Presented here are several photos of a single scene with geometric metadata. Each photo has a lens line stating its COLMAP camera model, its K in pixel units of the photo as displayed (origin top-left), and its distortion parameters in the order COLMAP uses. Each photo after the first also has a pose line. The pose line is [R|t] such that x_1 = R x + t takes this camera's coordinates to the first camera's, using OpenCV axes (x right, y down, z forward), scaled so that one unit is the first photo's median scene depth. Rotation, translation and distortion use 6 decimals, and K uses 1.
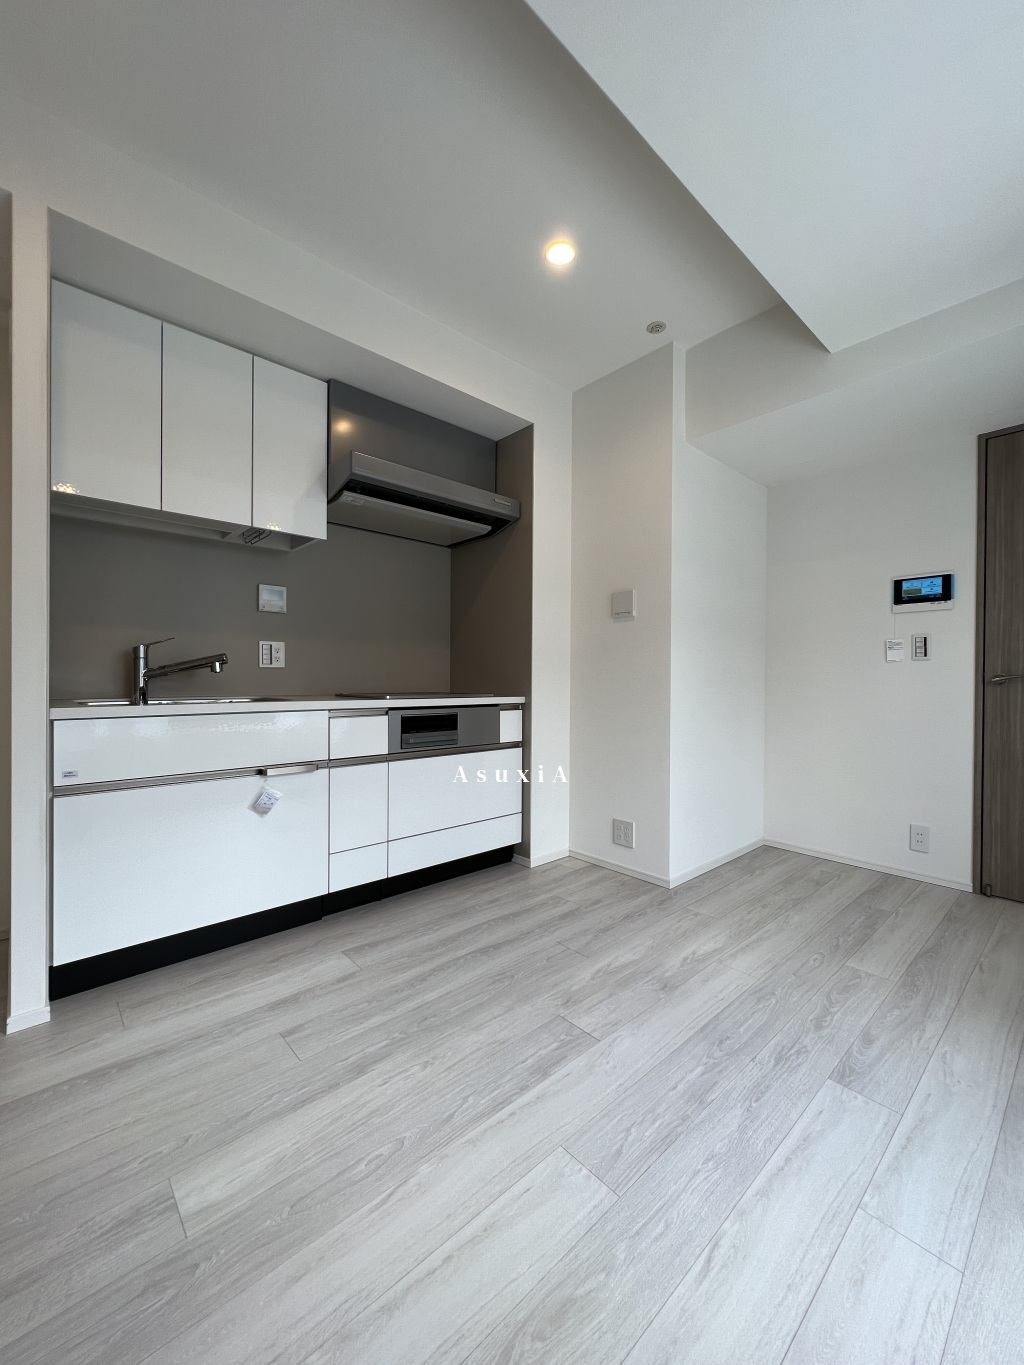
lens RADIAL K [[543.3, 0, 515.4], [0, 543.3, 683.0], [0, 0, 1]] dist [-0.005602, 0.001208]
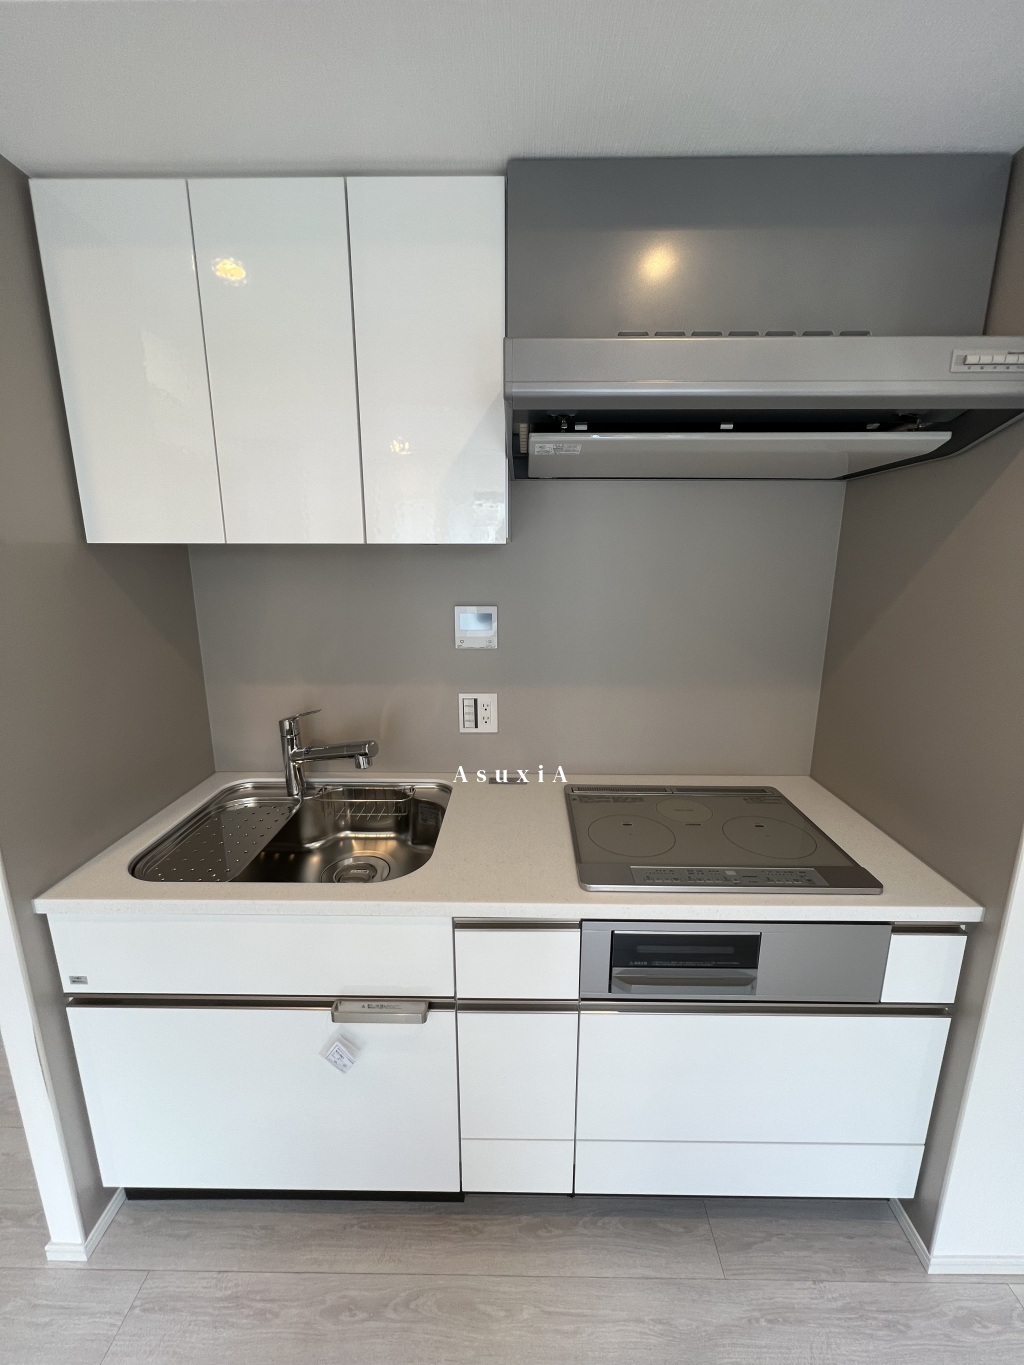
lens RADIAL K [[543.3, 0, 517.5], [0, 543.3, 683.5], [0, 0, 1]] dist [-0.005602, 0.001208]
pose [[0.733505, 0.142232, -0.664636, 0.011346], [-0.003156, 0.978562, 0.205928, -0.288264], [0.679677, -0.148952, 0.718229, 0.754304]]
